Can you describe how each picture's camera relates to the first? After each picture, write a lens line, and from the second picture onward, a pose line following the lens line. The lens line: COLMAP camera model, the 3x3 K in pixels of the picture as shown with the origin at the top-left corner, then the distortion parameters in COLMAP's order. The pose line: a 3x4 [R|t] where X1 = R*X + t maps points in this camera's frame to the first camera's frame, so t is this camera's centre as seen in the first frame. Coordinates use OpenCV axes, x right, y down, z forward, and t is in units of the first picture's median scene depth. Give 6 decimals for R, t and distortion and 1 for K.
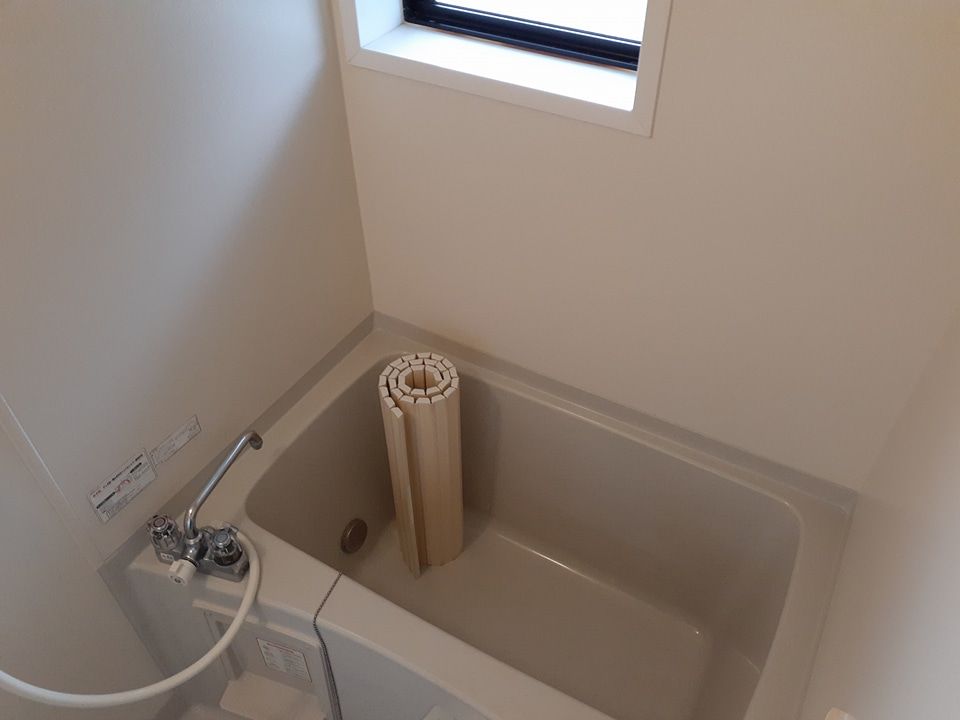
lens RADIAL K [[769.5, 0, 497.9], [0, 769.5, 377.9], [0, 0, 1]] dist [0.052470, -0.063319]
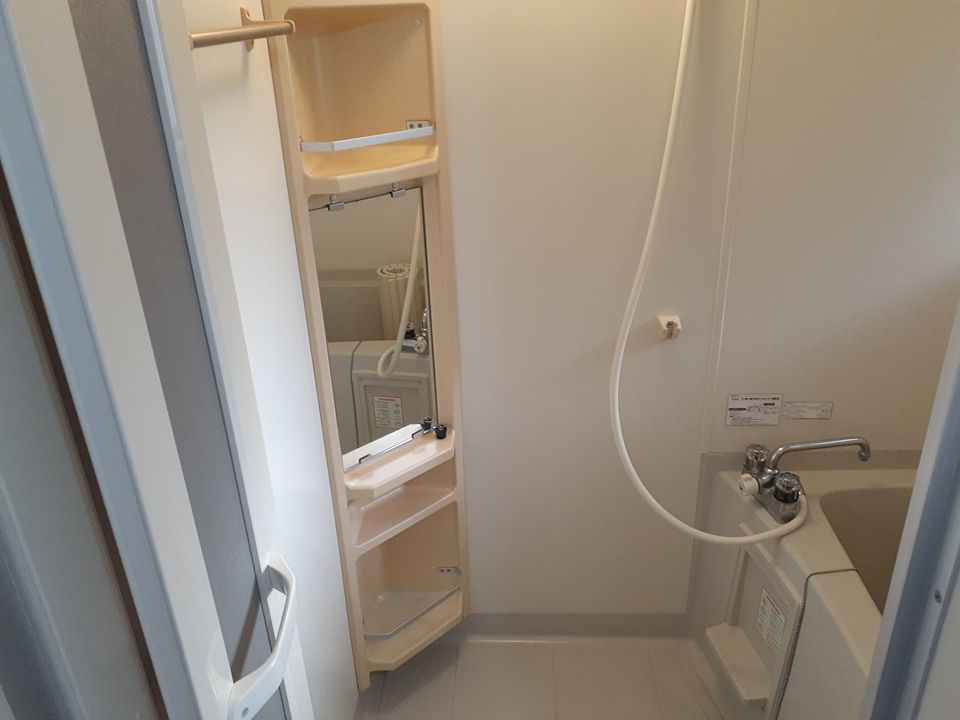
lens RADIAL K [[769.5, 0, 477.4], [0, 769.5, 358.7], [0, 0, 1]] dist [0.052470, -0.063319]
pose [[0.460010, 0.368138, -0.808001, 0.309558], [-0.582332, 0.812042, 0.038447, 0.271727], [0.670284, 0.452838, 0.587926, -0.118340]]
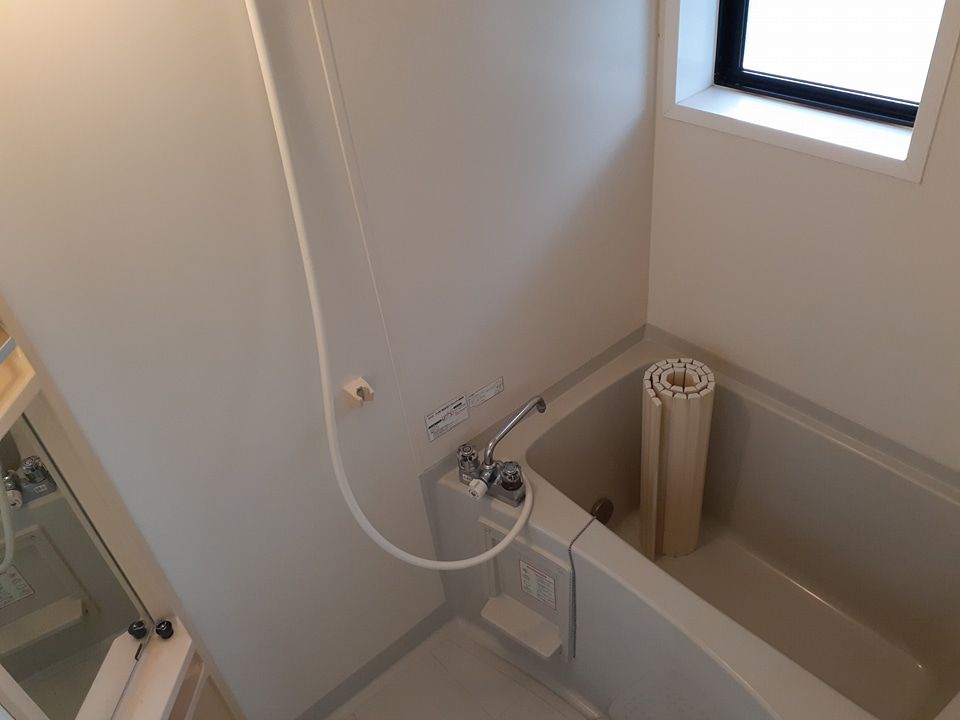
lens RADIAL K [[769.5, 0, 497.1], [0, 769.5, 360.0], [0, 0, 1]] dist [0.052470, -0.063319]
pose [[0.937225, 0.127207, -0.324696, 0.017831], [-0.155271, 0.985929, -0.061923, 0.103716], [0.312250, 0.108452, 0.943789, -0.226556]]
